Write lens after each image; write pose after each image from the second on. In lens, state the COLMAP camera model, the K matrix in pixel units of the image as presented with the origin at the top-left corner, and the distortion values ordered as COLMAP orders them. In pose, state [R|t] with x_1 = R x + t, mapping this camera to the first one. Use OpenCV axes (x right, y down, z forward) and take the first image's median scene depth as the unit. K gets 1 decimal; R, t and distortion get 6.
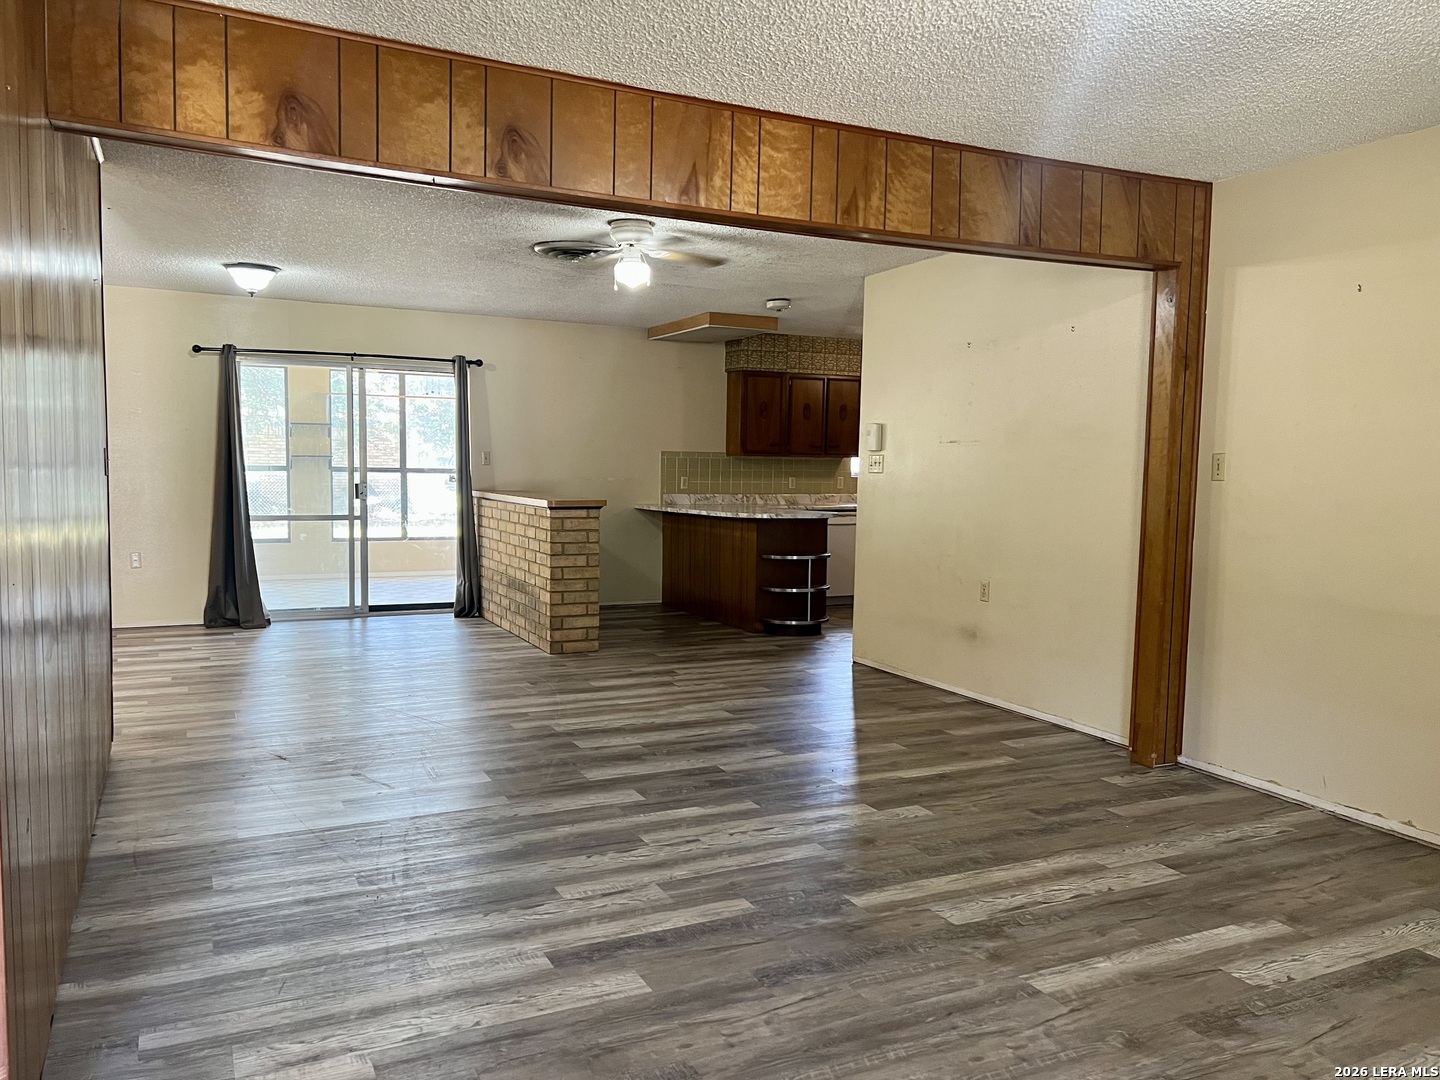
lens RADIAL K [[1088.4, 0, 734.0], [0, 1088.4, 540.6], [0, 0, 1]] dist [0.050357, -0.052139]
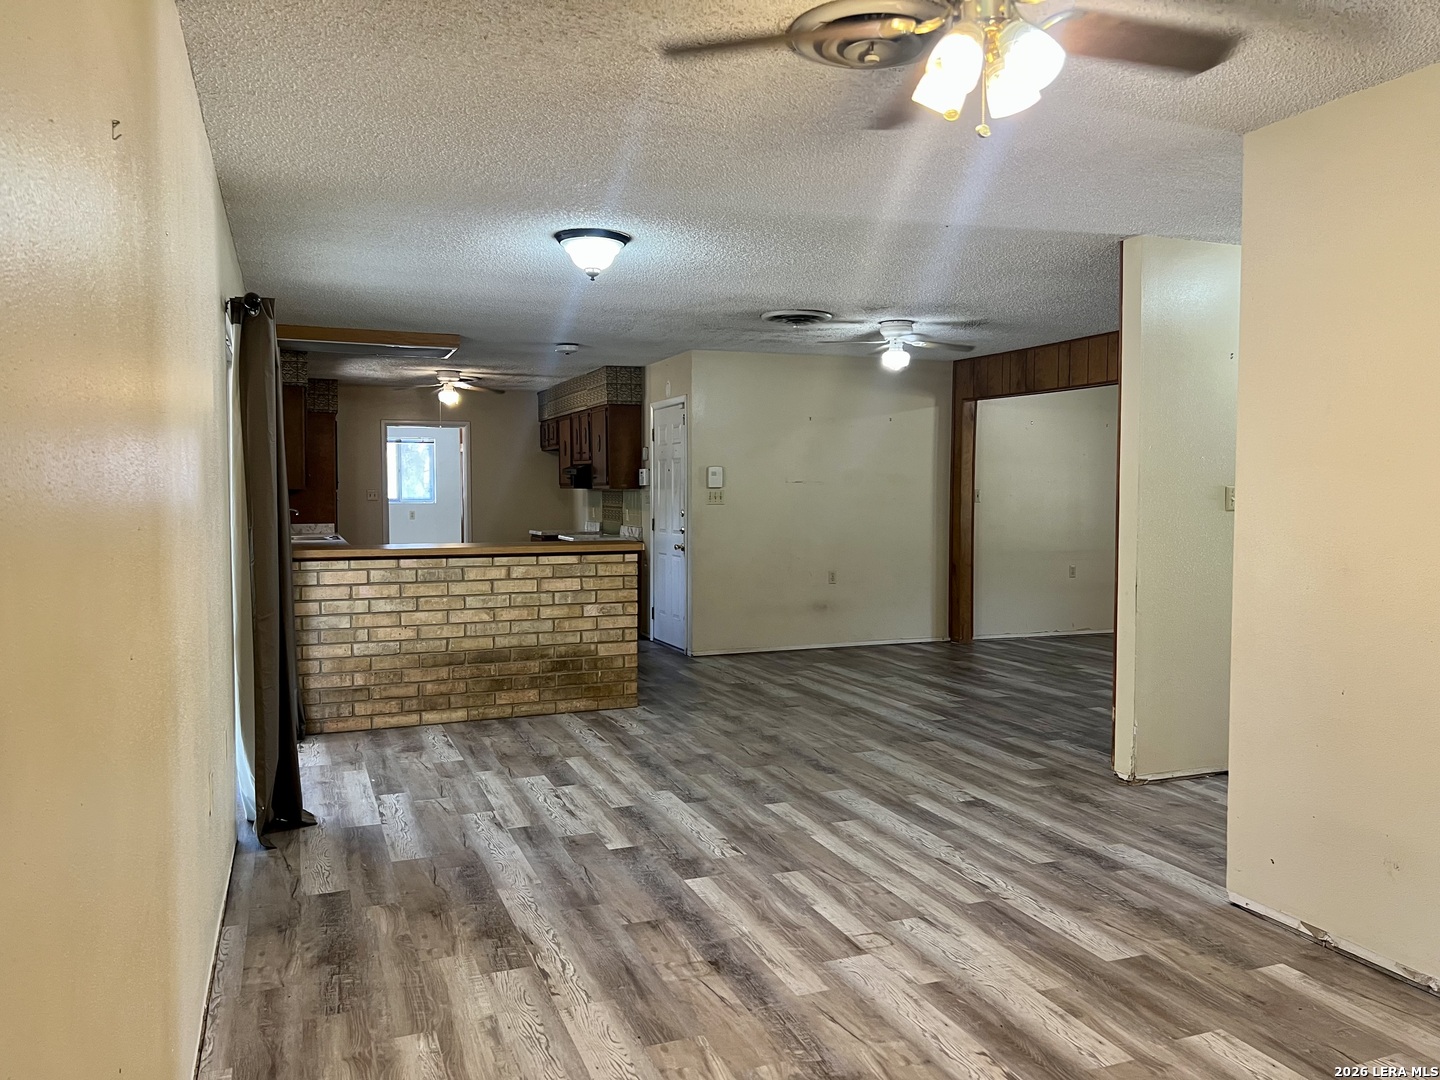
lens RADIAL K [[1088.4, 0, 725.5], [0, 1088.4, 539.4], [0, 0, 1]] dist [0.050357, -0.052139]
pose [[0.090074, -0.059609, 0.994150, -1.732104], [0.077645, 0.995589, 0.052660, -0.130433], [-0.992904, 0.072448, 0.094305, 1.334166]]
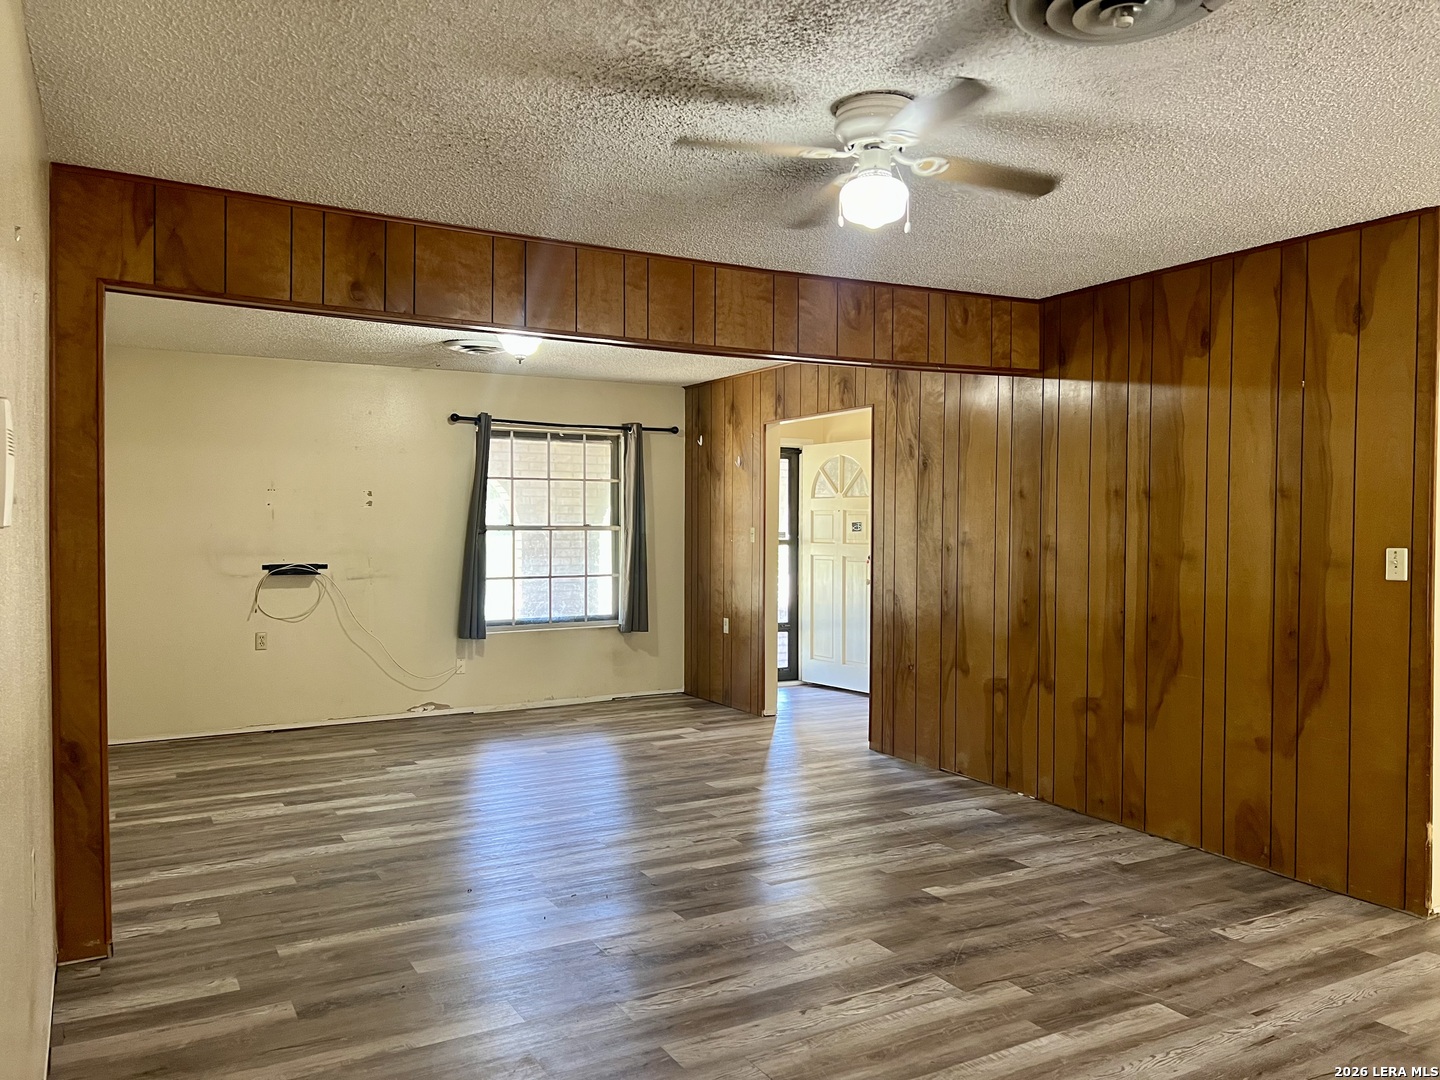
lens RADIAL K [[1088.4, 0, 723.8], [0, 1088.4, 528.4], [0, 0, 1]] dist [0.050357, -0.052139]
pose [[-0.998805, -0.018172, -0.045370, -0.002454], [-0.021768, 0.996553, 0.080056, -0.156421], [0.043759, 0.080948, -0.995757, 1.828670]]
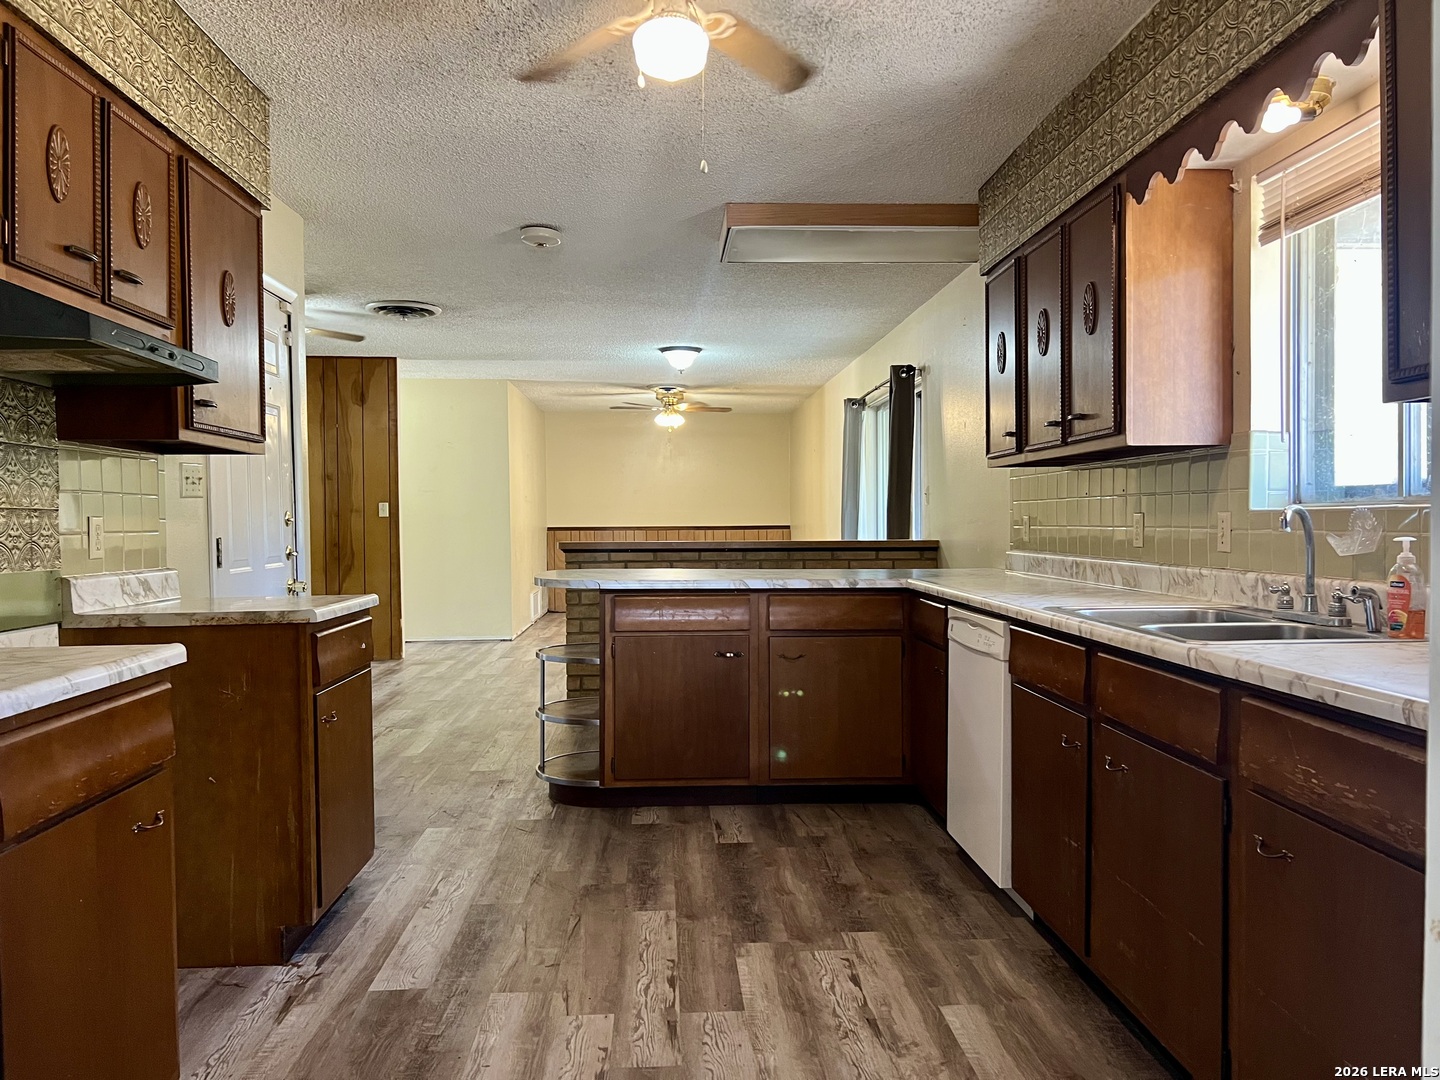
lens RADIAL K [[1088.4, 0, 739.8], [0, 1088.4, 555.2], [0, 0, 1]] dist [0.050357, -0.052139]
pose [[-0.388324, 0.021911, -0.921263, 0.995021], [-0.062210, 0.996813, 0.049930, -0.127225], [0.919421, 0.076701, -0.385723, 2.347619]]
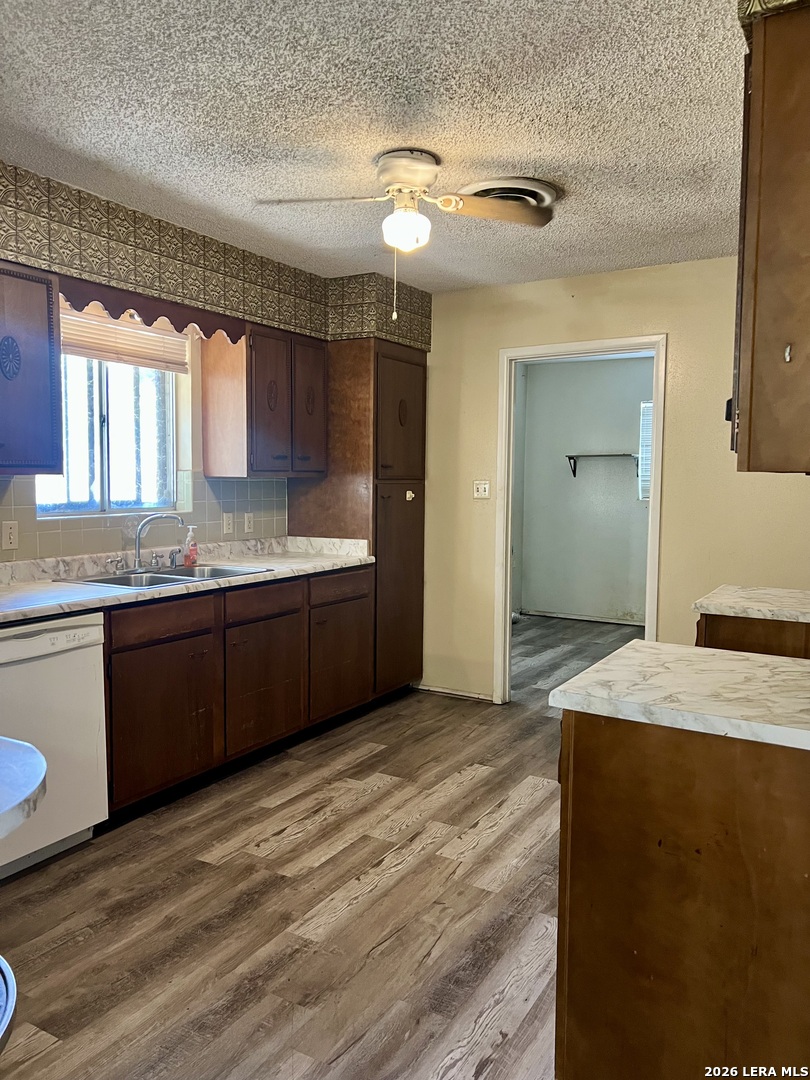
lens RADIAL K [[816.3, 0, 396.8], [0, 816.3, 541.6], [0, 0, 1]] dist [0.050357, -0.052139]
pose [[0.845825, -0.049564, 0.531152, 0.135316], [0.043916, 0.998764, 0.023265, -0.122239], [-0.531649, 0.003648, 0.846957, 1.543054]]
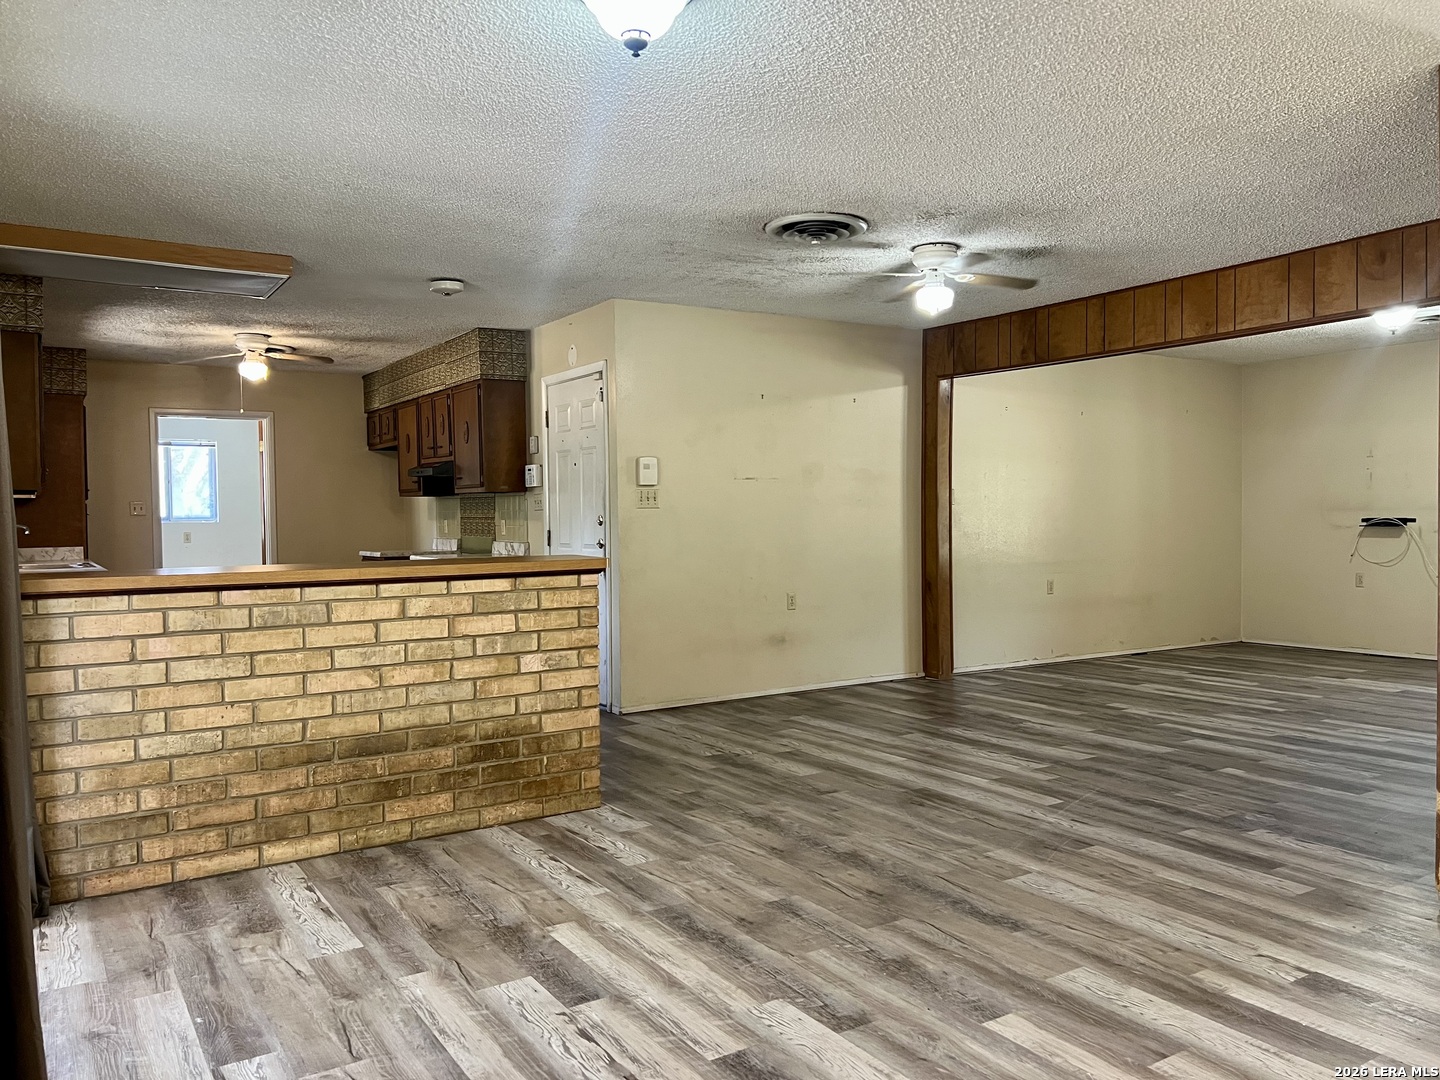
lens RADIAL K [[1088.4, 0, 712.2], [0, 1088.4, 543.9], [0, 0, 1]] dist [0.050357, -0.052139]
pose [[-0.096618, -0.040806, 0.994485, -1.334471], [0.087454, 0.994947, 0.049321, -0.112040], [-0.991472, 0.091737, -0.092561, 1.538902]]
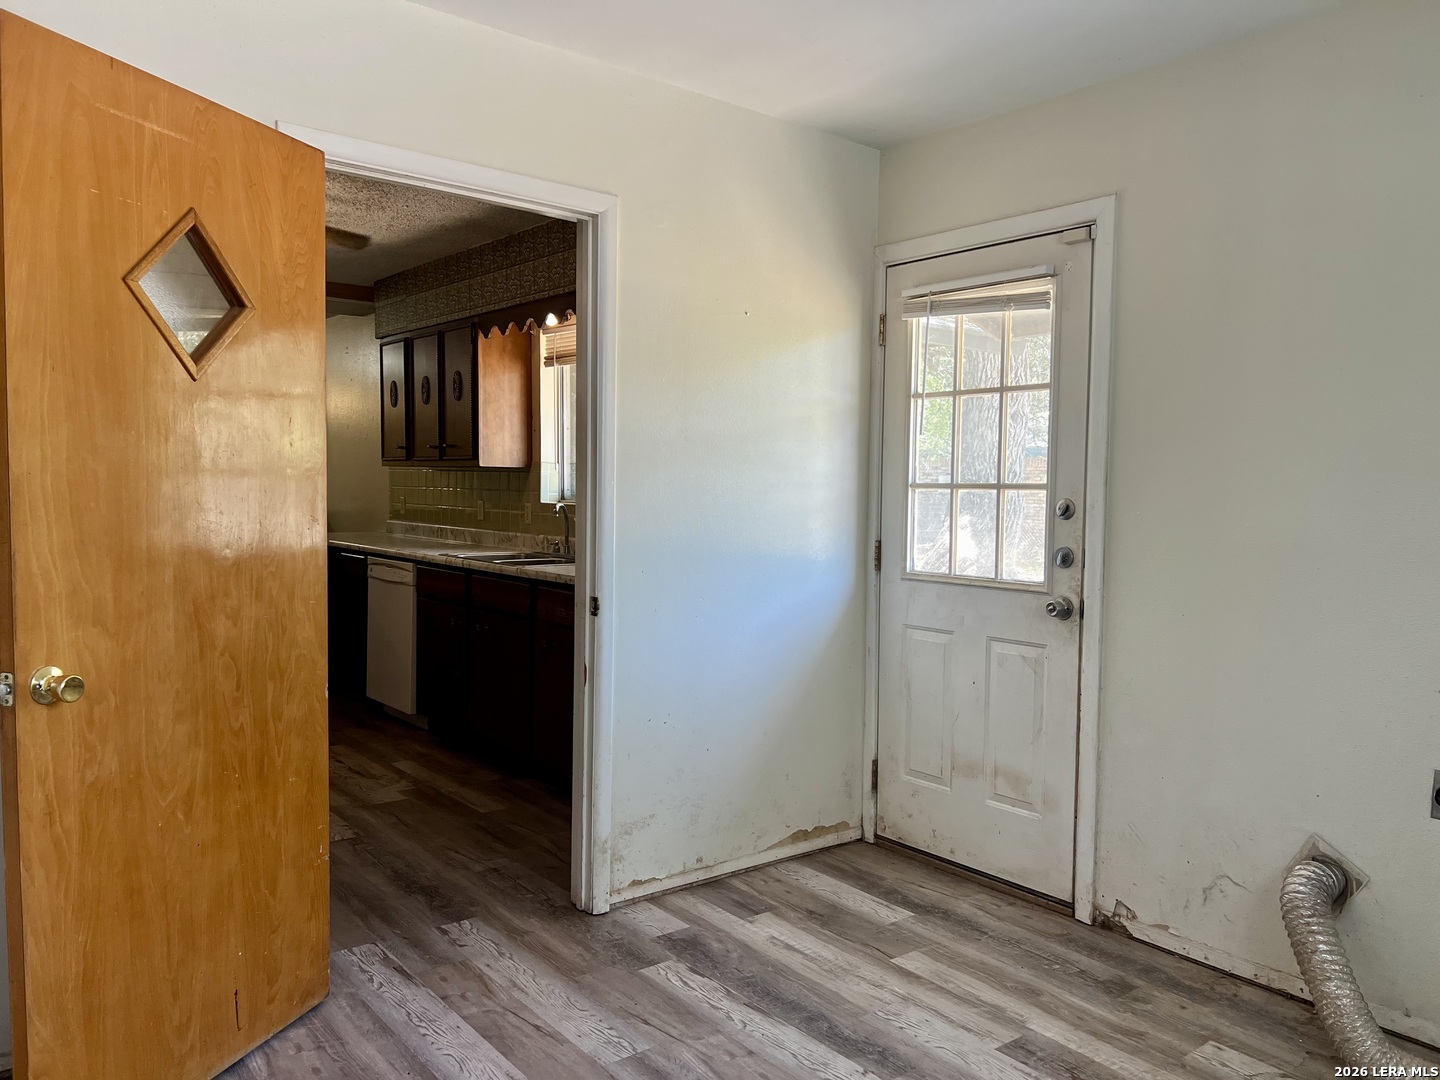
lens RADIAL K [[1088.4, 0, 729.7], [0, 1088.4, 559.2], [0, 0, 1]] dist [0.050357, -0.052139]
pose [[0.209475, 0.060033, -0.975969, 1.560201], [-0.085200, 0.995438, 0.042944, -0.148033], [0.974095, 0.074157, 0.213634, 2.321122]]
